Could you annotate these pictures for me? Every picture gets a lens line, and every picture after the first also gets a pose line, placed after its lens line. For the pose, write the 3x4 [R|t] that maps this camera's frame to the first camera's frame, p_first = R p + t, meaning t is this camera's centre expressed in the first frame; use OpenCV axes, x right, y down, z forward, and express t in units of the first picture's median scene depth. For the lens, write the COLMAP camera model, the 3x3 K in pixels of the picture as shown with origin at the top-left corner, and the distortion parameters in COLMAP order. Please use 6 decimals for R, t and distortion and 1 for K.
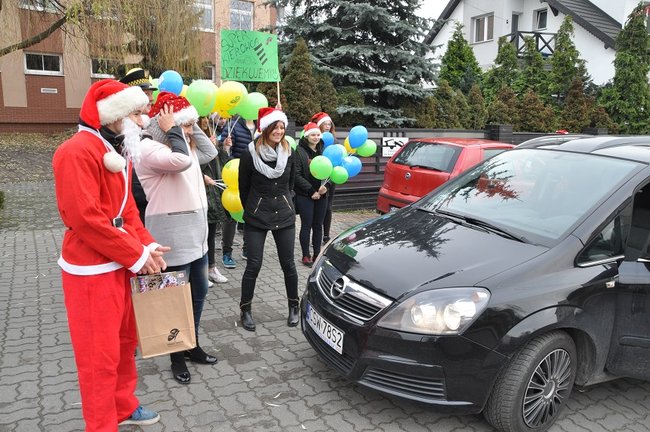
lens RADIAL K [[529.3, 0, 325.0], [0, 529.3, 216.0], [0, 0, 1]] dist [-0.154135, 0.188027]
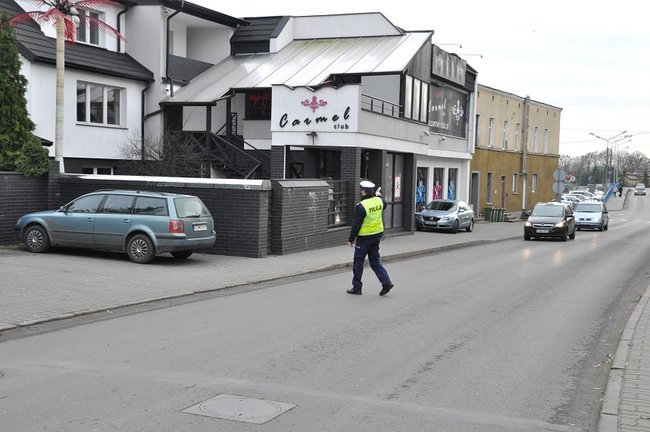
lens RADIAL K [[907.5, 0, 325.0], [0, 907.5, 216.0], [0, 0, 1]] dist [0.025238, 0.705562]
pose [[0.791605, -0.023063, 0.610598, 0.111258], [0.085131, 0.993704, -0.072834, 0.101430], [-0.605074, 0.109636, 0.788584, -0.644167]]
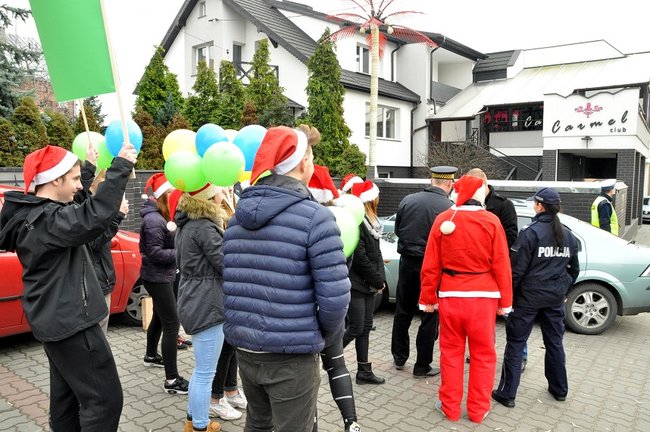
lens RADIAL K [[523.1, 0, 325.0], [0, 523.1, 216.0], [0, 0, 1]] dist [-0.157403, 0.158483]
pose [[0.923662, -0.038473, 0.381273, 0.327717], [0.068435, 0.995514, -0.065336, -0.034664], [-0.377049, 0.086441, 0.922151, 0.255117]]
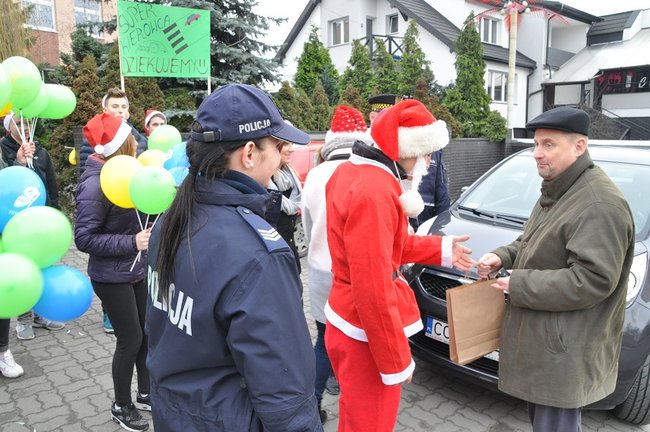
lens RADIAL K [[523.1, 0, 325.0], [0, 523.1, 216.0], [0, 0, 1]] dist [-0.157403, 0.158483]
pose [[0.972862, -0.052214, 0.225419, 0.070591], [0.053425, 0.998572, 0.000732, -0.008101], [-0.225135, 0.011331, 0.974262, 0.057279]]
